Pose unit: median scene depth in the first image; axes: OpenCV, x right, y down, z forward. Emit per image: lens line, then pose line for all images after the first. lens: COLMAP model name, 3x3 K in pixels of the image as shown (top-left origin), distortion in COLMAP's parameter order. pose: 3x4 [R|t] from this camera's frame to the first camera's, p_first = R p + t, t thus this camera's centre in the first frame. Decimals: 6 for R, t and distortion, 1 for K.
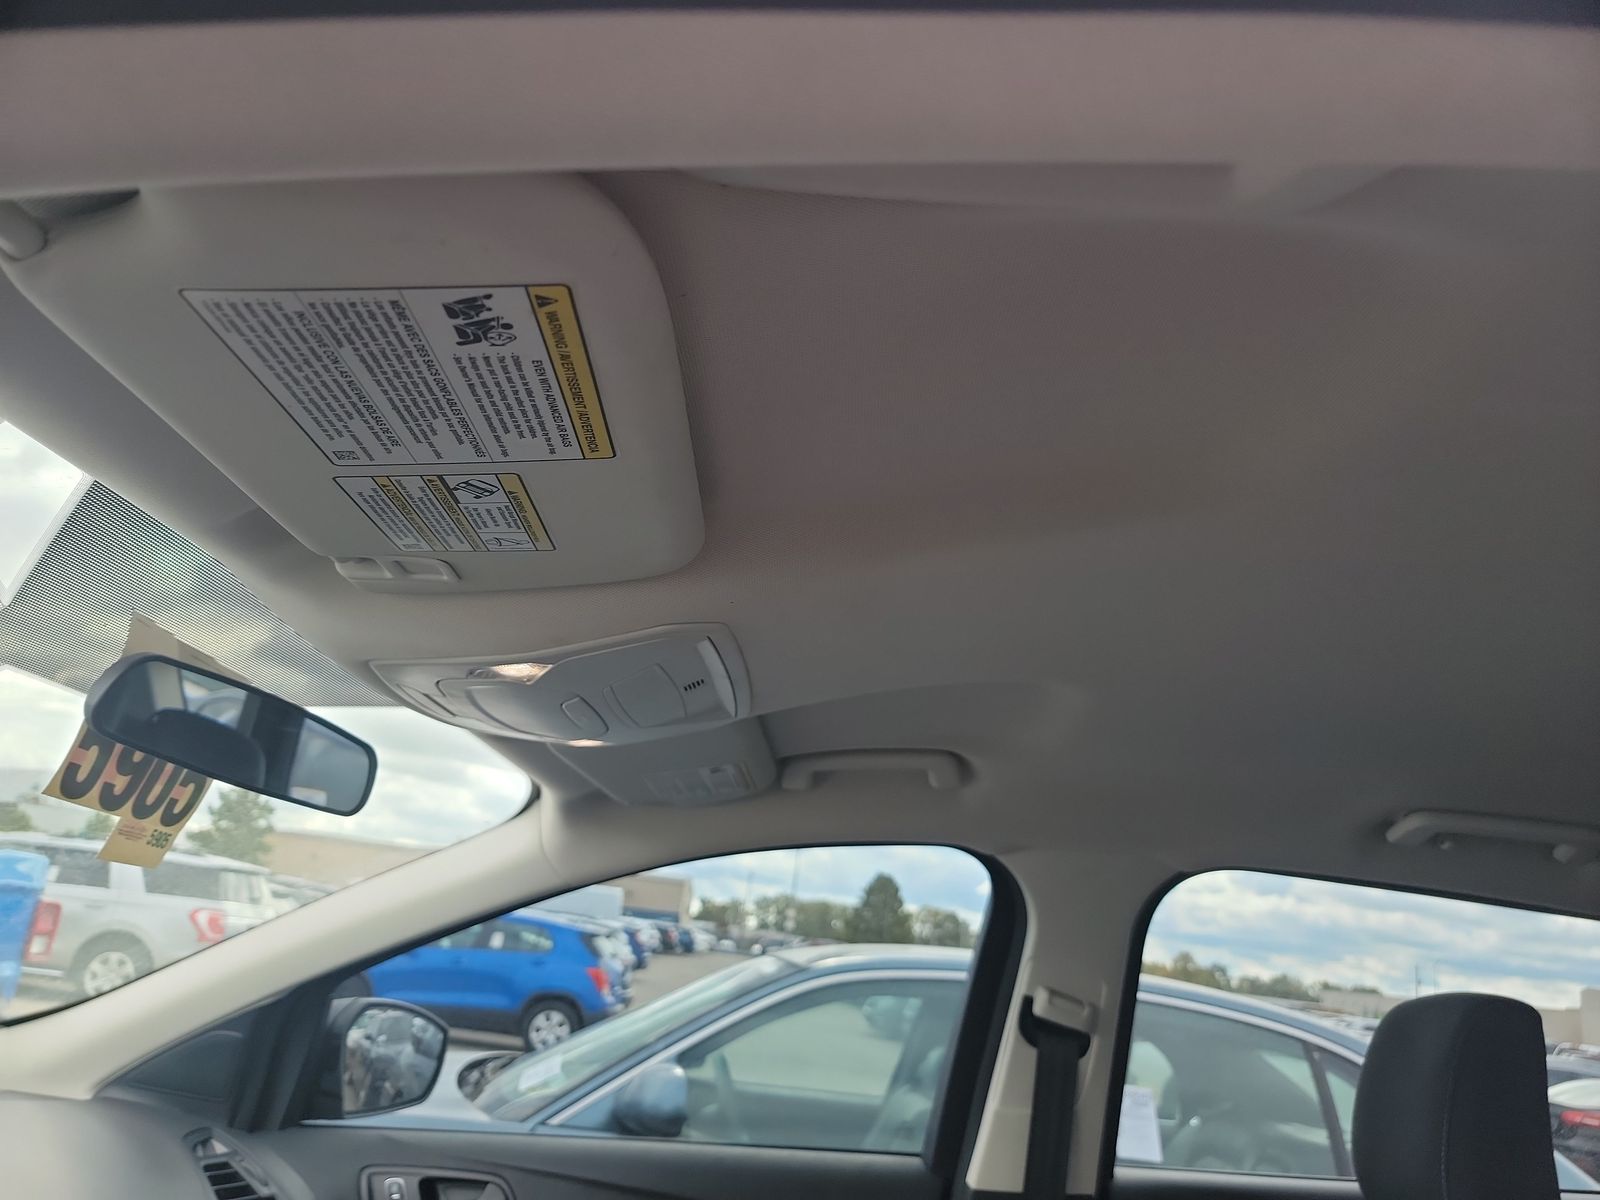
lens RADIAL K [[1141.8, 0, 839.7], [0, 1141.8, 599.1], [0, 0, 1]] dist [-0.006083, -0.002558]
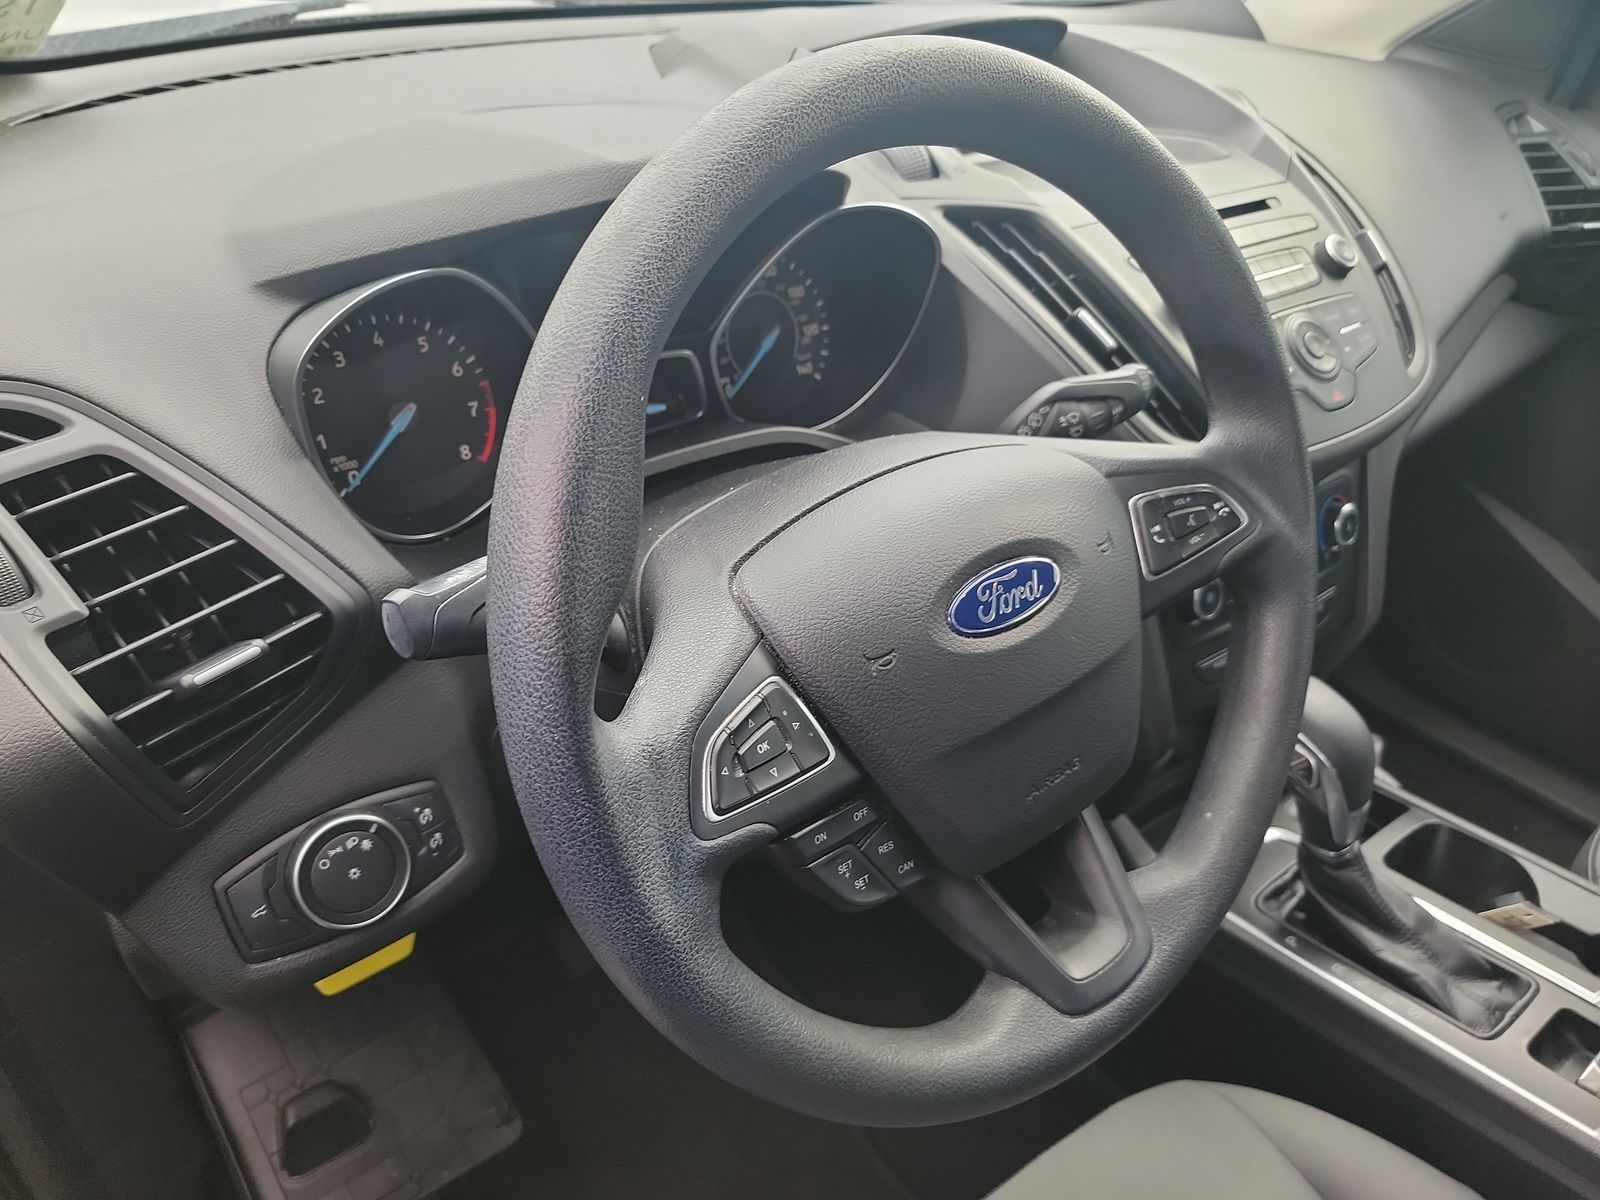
lens RADIAL K [[1147.7, 0, 805.2], [0, 1147.7, 619.5], [0, 0, 1]] dist [0.061457, -0.059164]
pose [[0.620031, 0.366988, -0.693456, -0.115535], [0.267391, 0.732103, 0.626520, 0.054184], [0.737607, -0.573886, 0.355797, 0.075757]]
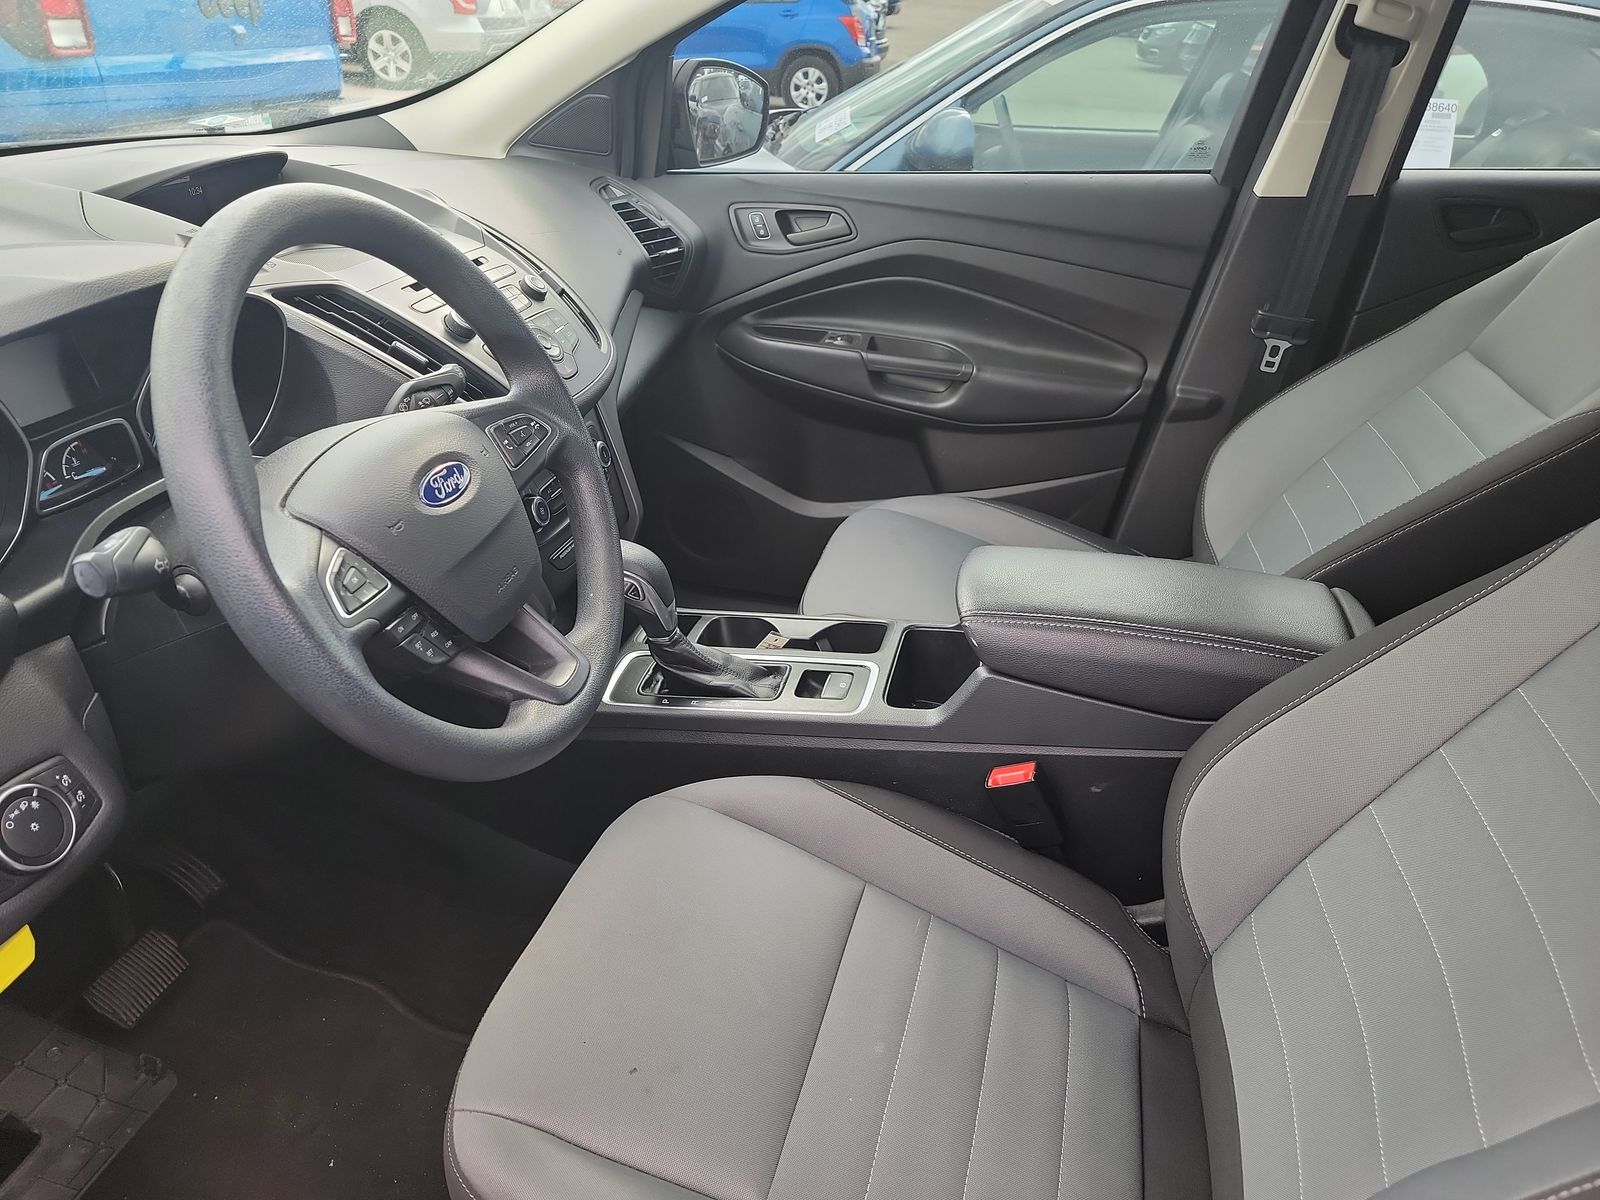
lens RADIAL K [[1136.1, 0, 824.1], [0, 1136.1, 628.1], [0, 0, 1]] dist [0.054967, -0.032515]
pose [[0.976071, 0.043040, -0.213152, -0.029585], [0.124201, 0.694259, 0.708928, -0.032211], [0.178495, -0.718437, 0.672300, -0.101912]]
